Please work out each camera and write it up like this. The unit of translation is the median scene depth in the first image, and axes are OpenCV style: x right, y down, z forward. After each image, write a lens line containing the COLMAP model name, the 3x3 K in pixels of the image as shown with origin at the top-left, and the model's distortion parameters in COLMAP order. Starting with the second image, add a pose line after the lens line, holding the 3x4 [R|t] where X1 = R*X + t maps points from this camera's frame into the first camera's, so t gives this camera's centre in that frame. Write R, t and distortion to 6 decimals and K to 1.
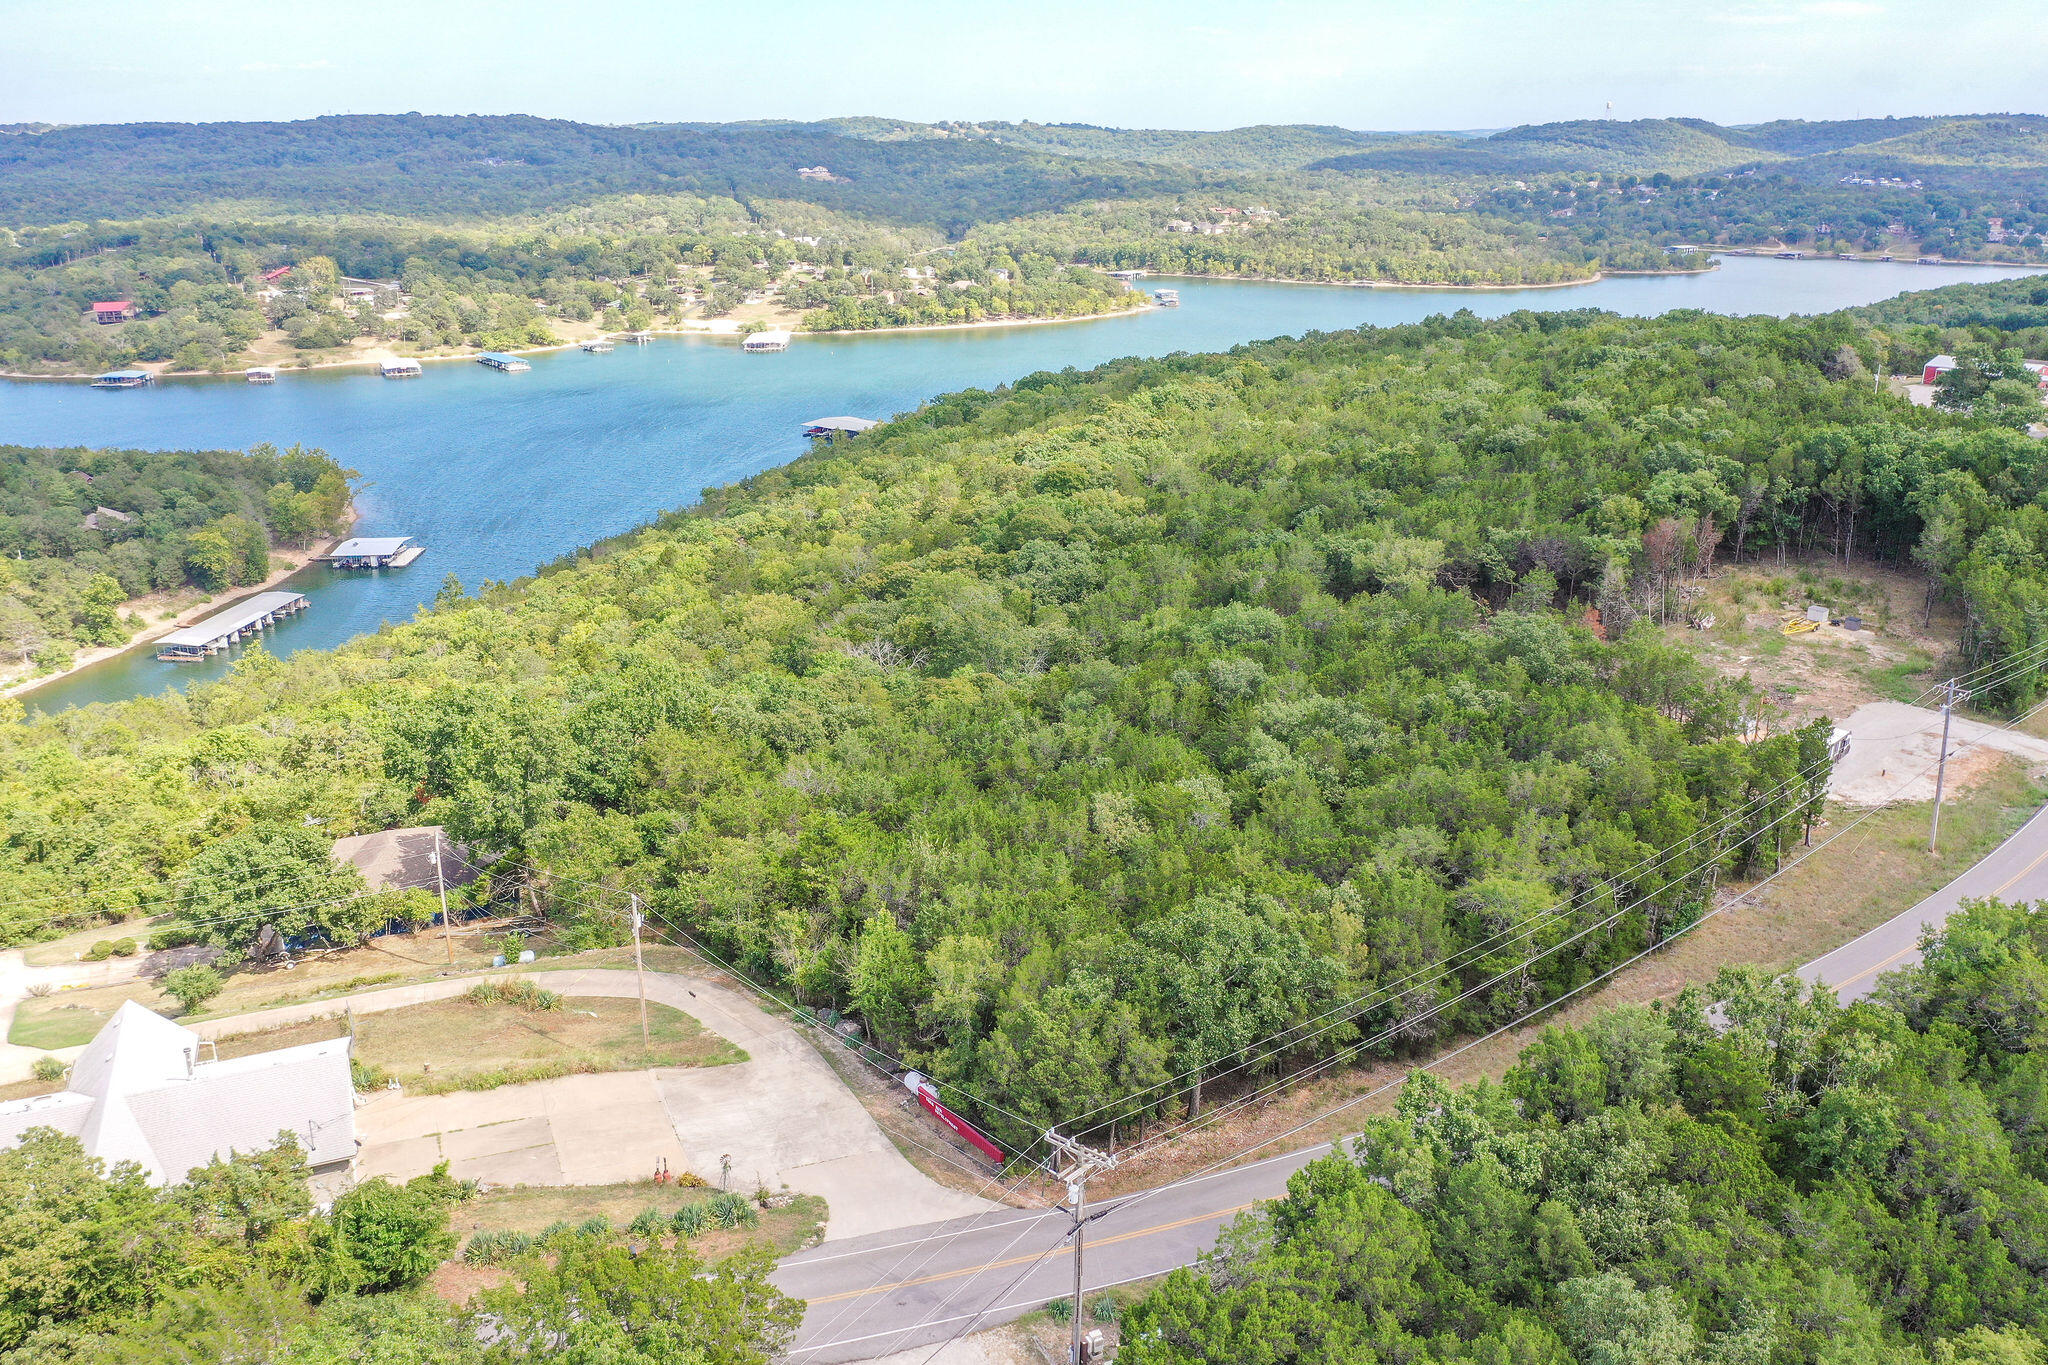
lens RADIAL K [[1617.7, 0, 1015.7], [0, 1617.7, 674.4], [0, 0, 1]] dist [-0.005964, -0.001987]
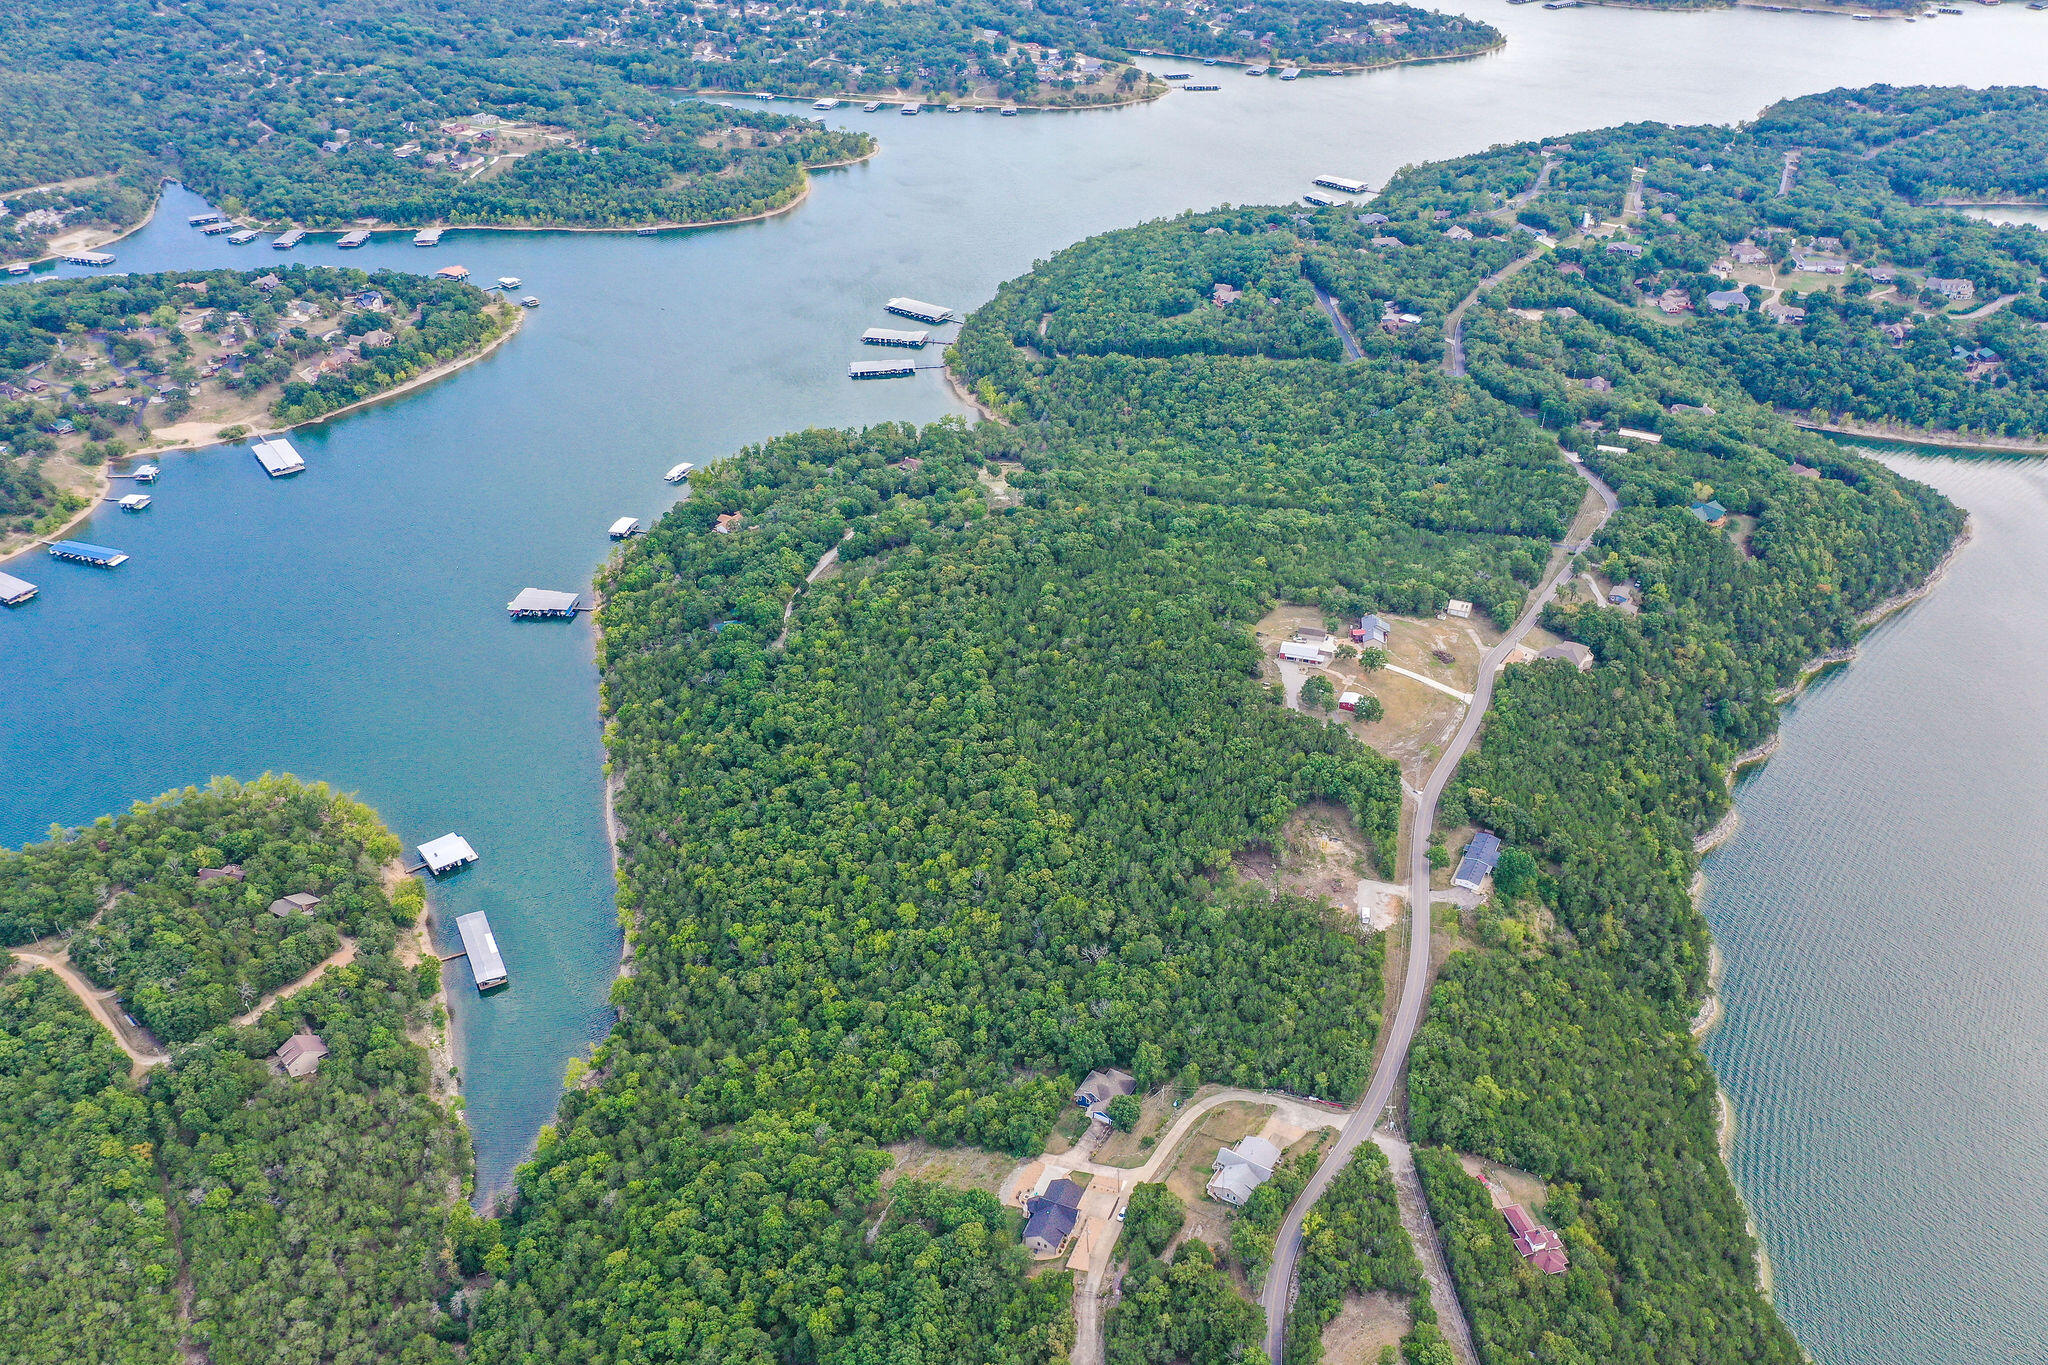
lens RADIAL K [[1628.2, 0, 1024.0], [0, 1628.2, 682.5], [0, 0, 1]] dist [-0.001636, -0.002883]
pose [[0.823946, -0.302375, 0.479252, -0.349403], [0.176976, 0.940742, 0.289280, -0.322540], [-0.538323, -0.153535, 0.828634, -0.322397]]
